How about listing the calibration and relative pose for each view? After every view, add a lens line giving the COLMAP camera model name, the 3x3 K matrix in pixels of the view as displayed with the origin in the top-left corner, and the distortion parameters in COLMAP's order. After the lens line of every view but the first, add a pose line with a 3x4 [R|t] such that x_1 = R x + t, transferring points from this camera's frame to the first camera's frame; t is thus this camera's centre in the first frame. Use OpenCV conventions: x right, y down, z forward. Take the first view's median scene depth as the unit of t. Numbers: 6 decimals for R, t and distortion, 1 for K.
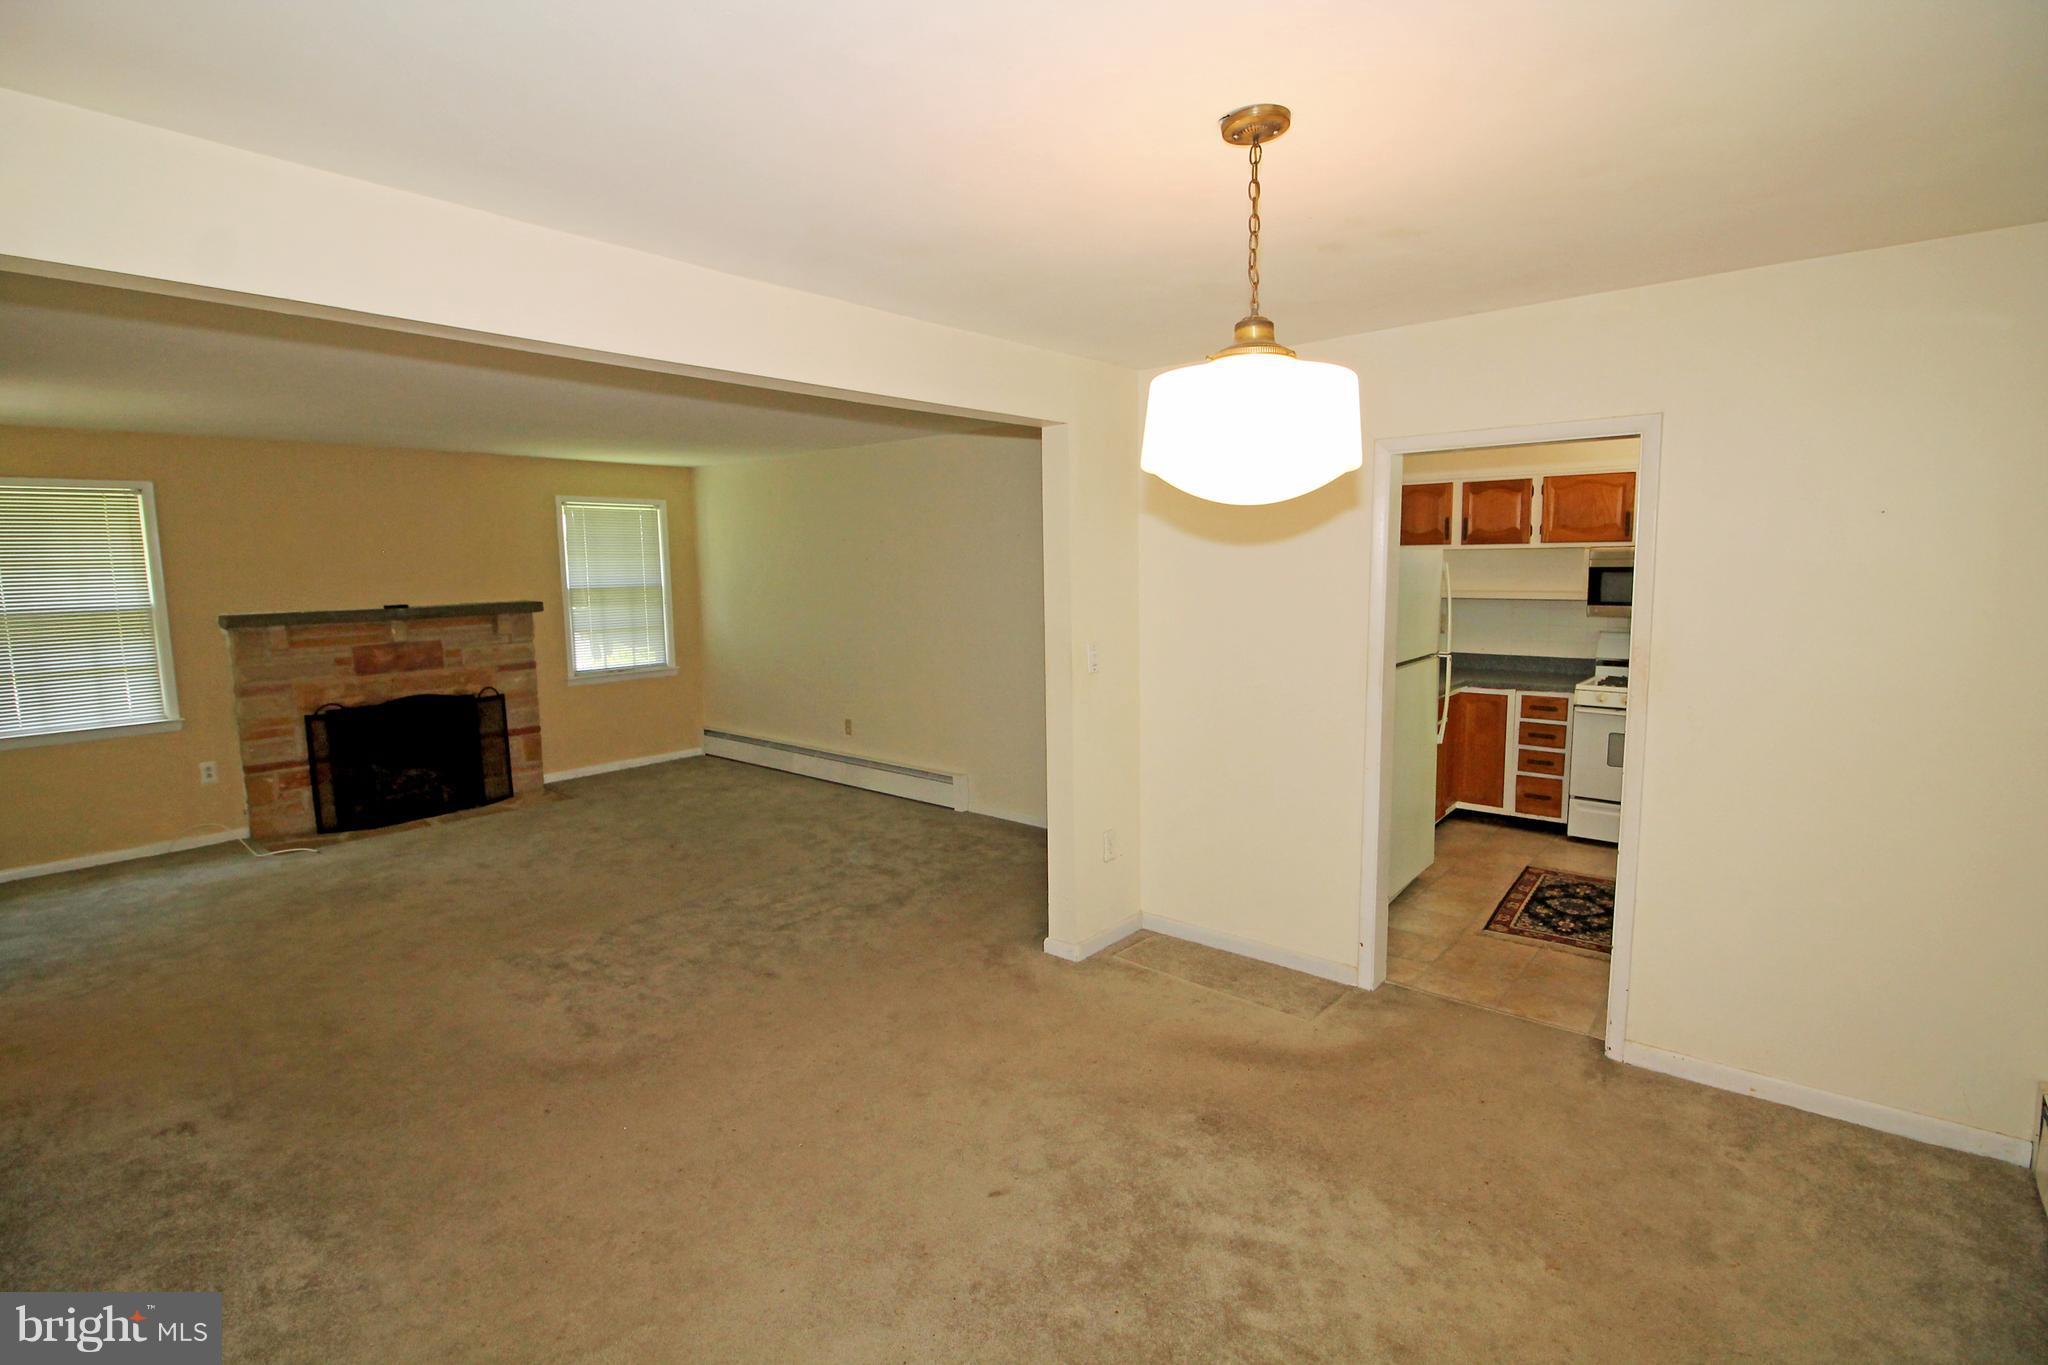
lens RADIAL K [[955.3, 0, 1019.1], [0, 955.3, 677.7], [0, 0, 1]] dist [-0.011652, -0.003169]
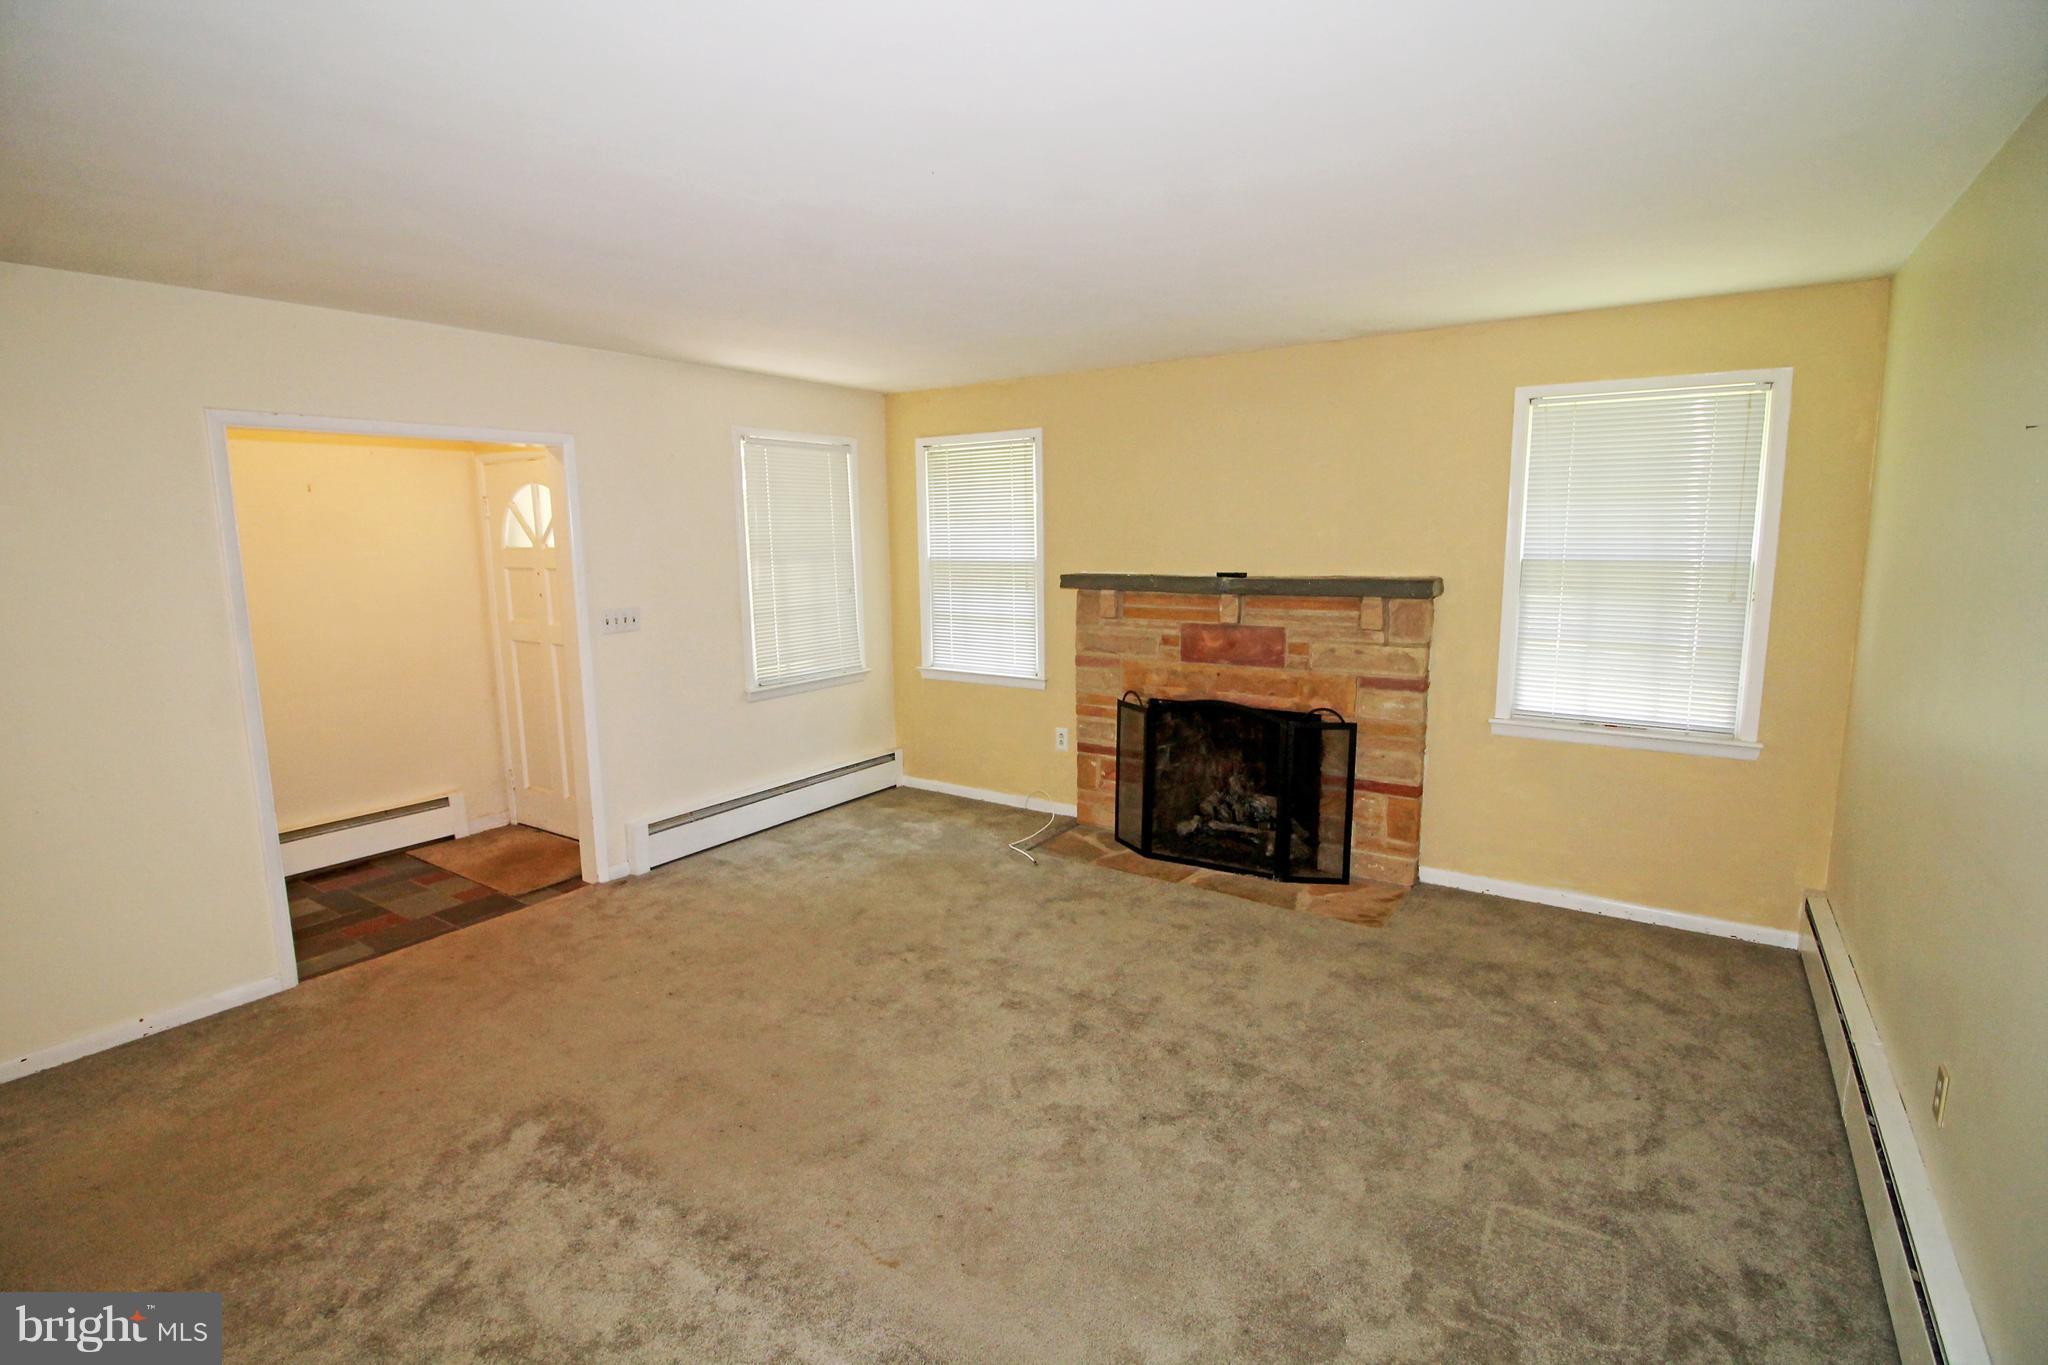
lens RADIAL K [[955.3, 0, 1025.2], [0, 955.3, 680.9], [0, 0, 1]] dist [-0.011652, -0.003169]
pose [[0.100014, 0.169066, -0.980517, 0.051503], [-0.112366, 0.981073, 0.157700, -0.089971], [0.988621, 0.094405, 0.117119, 0.748037]]
